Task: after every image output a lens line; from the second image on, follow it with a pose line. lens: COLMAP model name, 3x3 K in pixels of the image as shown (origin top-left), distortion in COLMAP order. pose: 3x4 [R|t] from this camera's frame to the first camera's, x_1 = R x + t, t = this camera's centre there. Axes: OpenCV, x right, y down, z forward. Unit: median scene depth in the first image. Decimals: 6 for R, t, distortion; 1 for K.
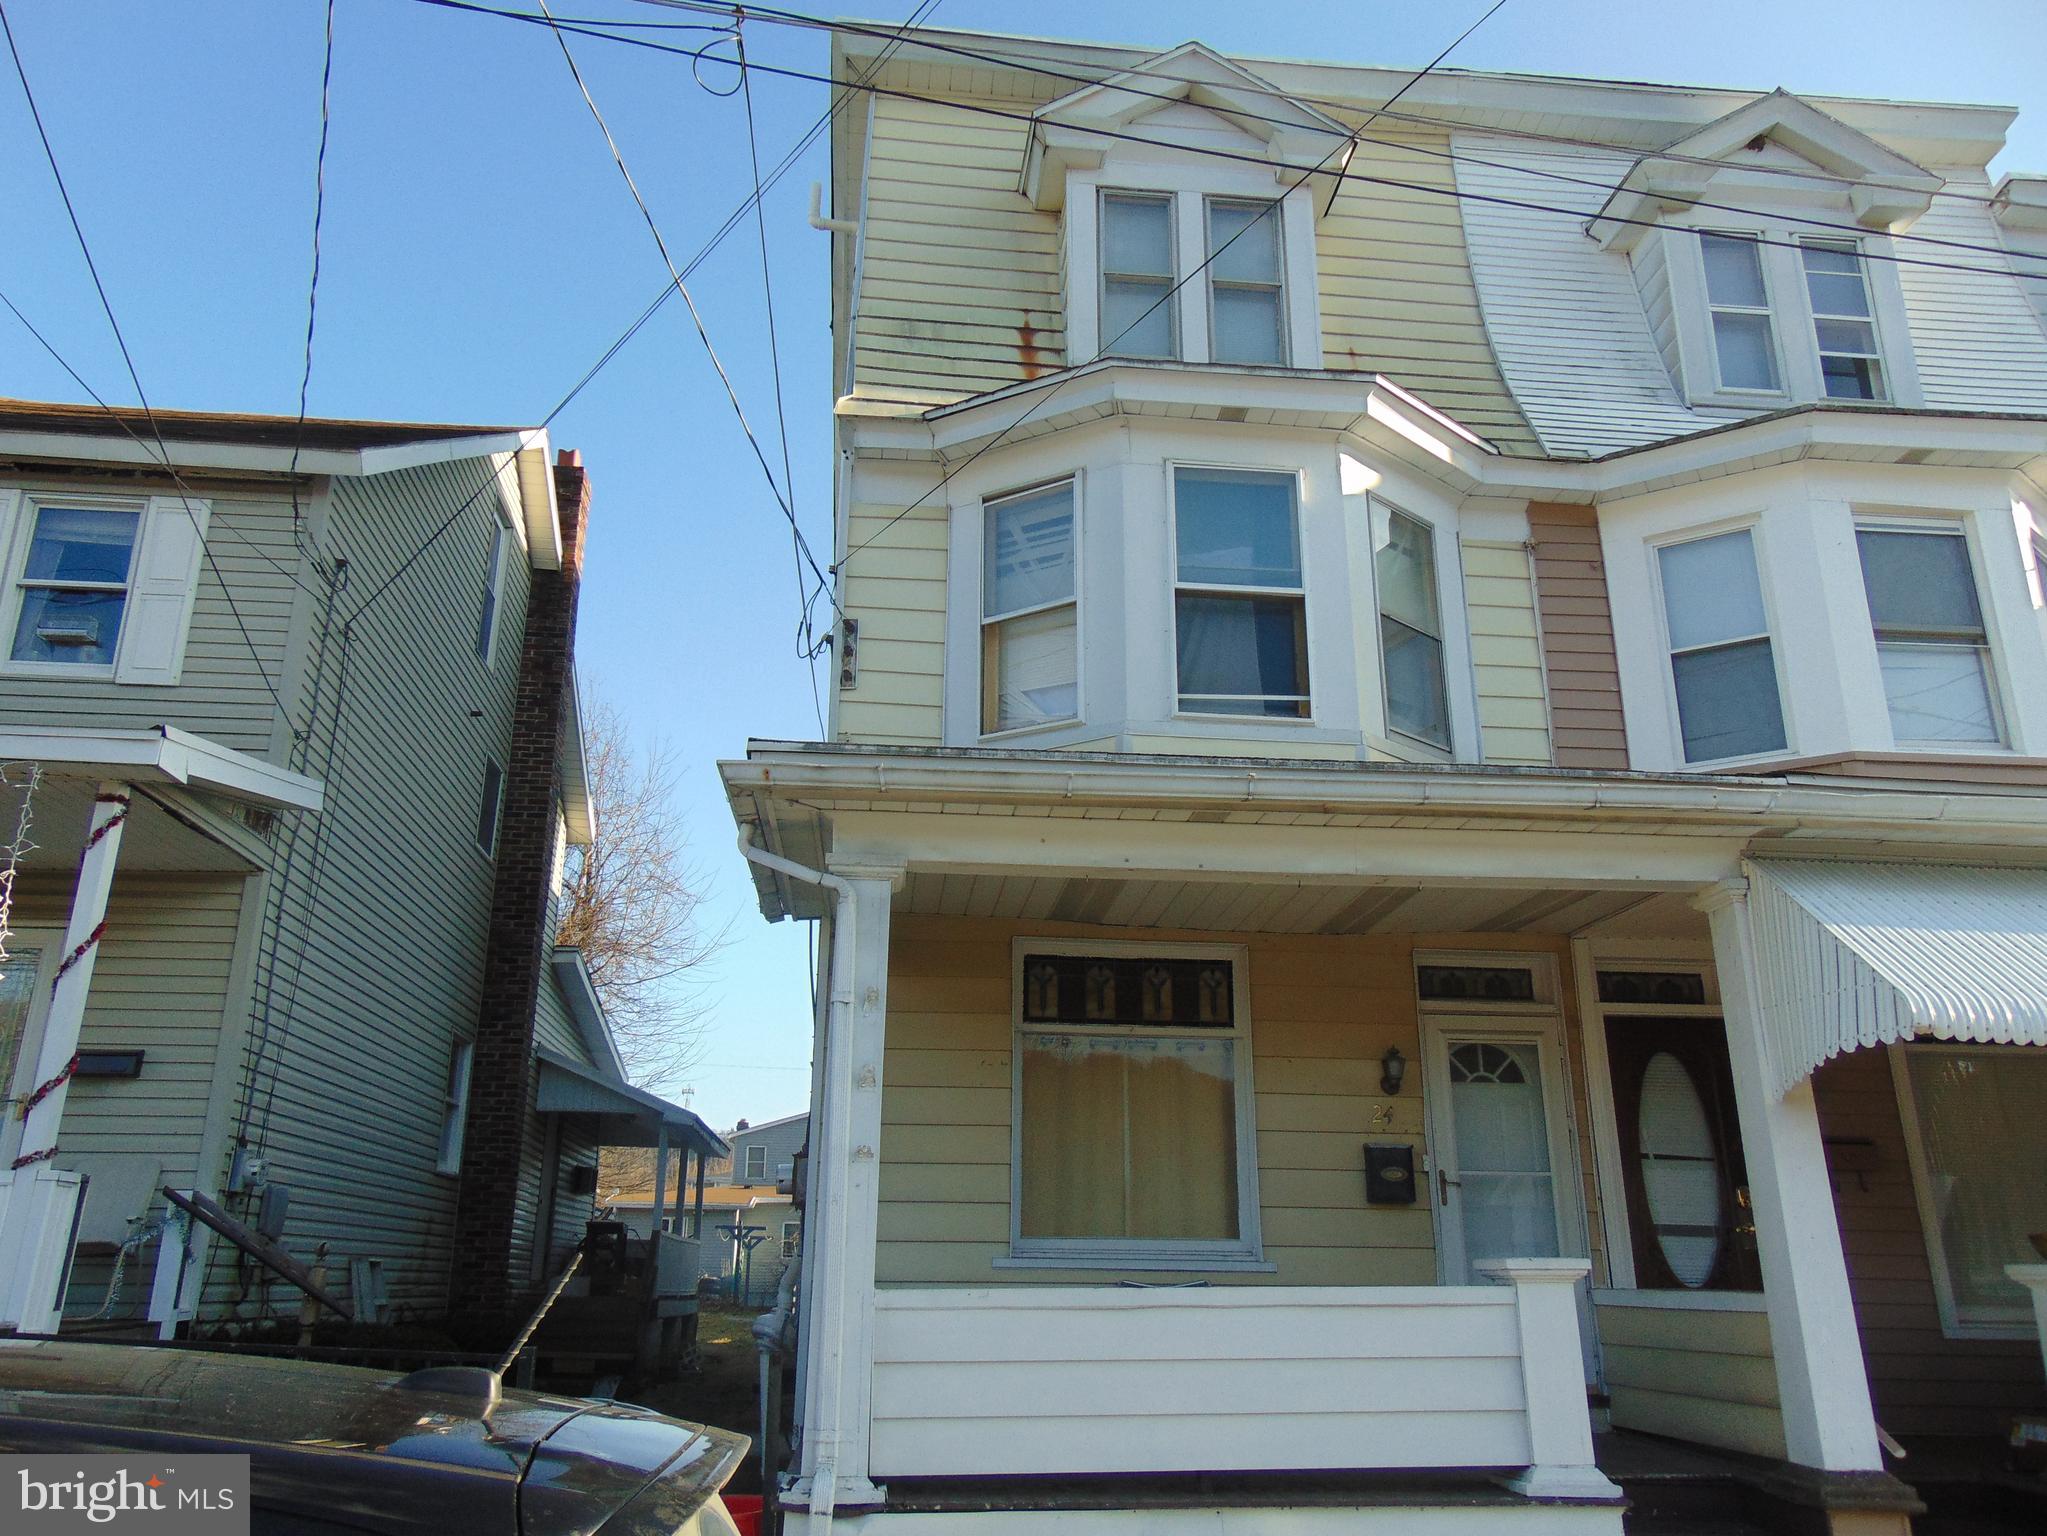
lens RADIAL K [[1552.3, 0, 1023.5], [0, 1552.3, 768.0], [0, 0, 1]] dist [-0.032159, 0.087061]
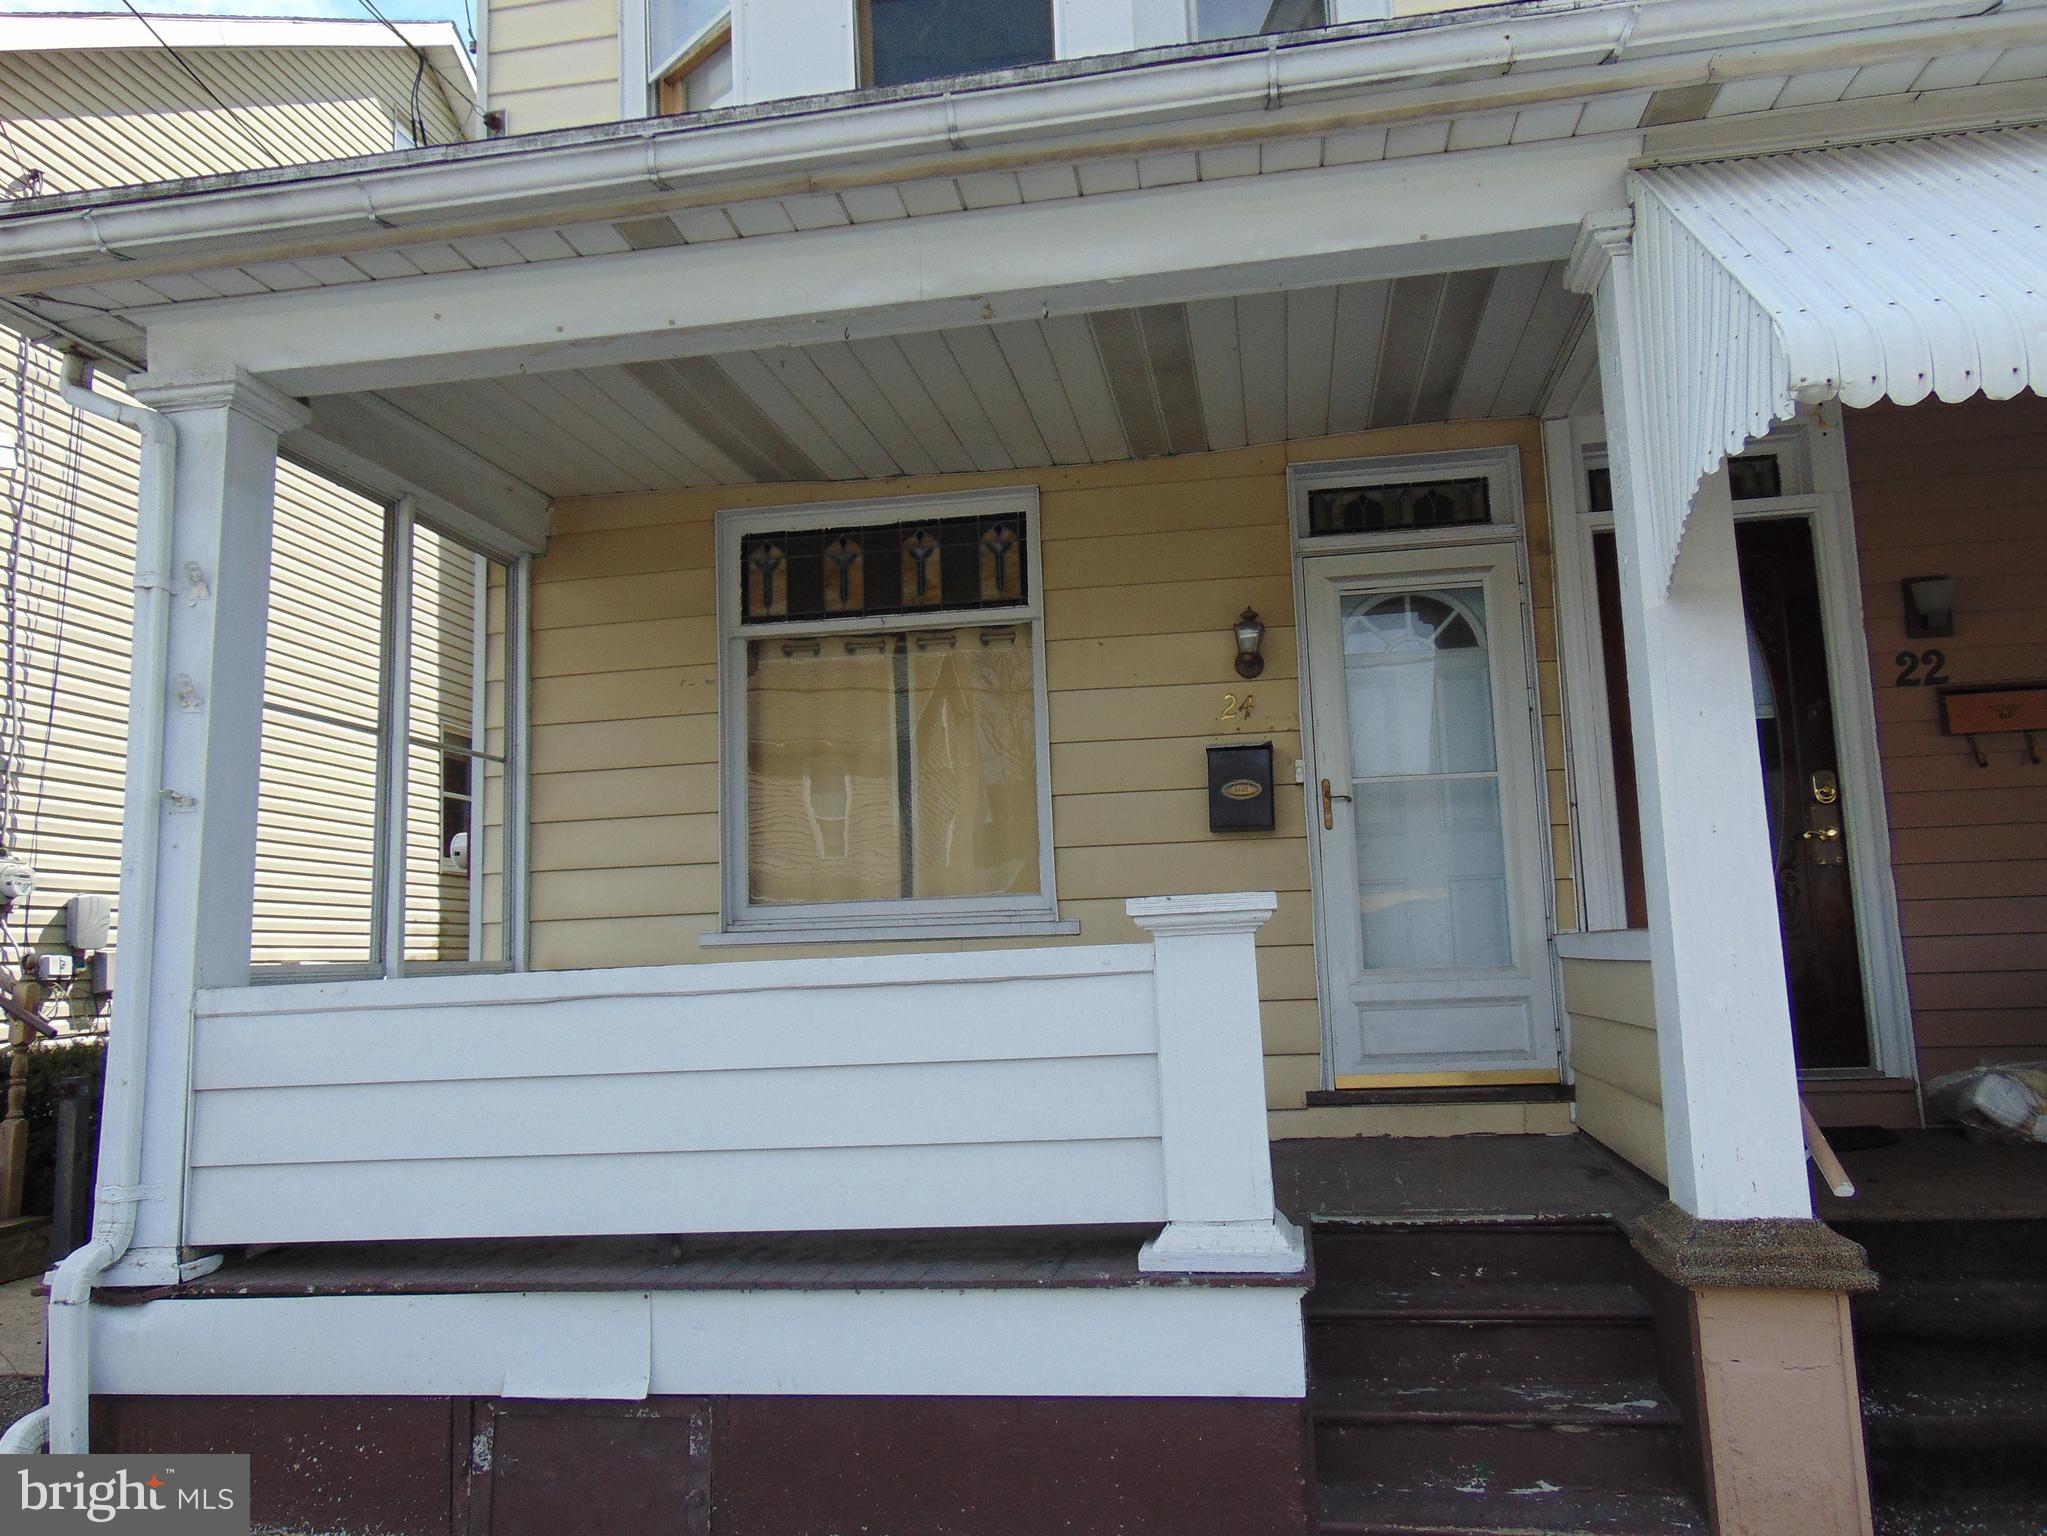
lens RADIAL K [[1552.3, 0, 1023.5], [0, 1552.3, 768.0], [0, 0, 1]] dist [-0.032159, 0.087061]
pose [[0.963841, -0.074339, -0.255898, 0.314160], [0.123657, 0.975419, 0.182391, 0.112410], [0.236049, -0.207440, 0.949342, 0.317239]]
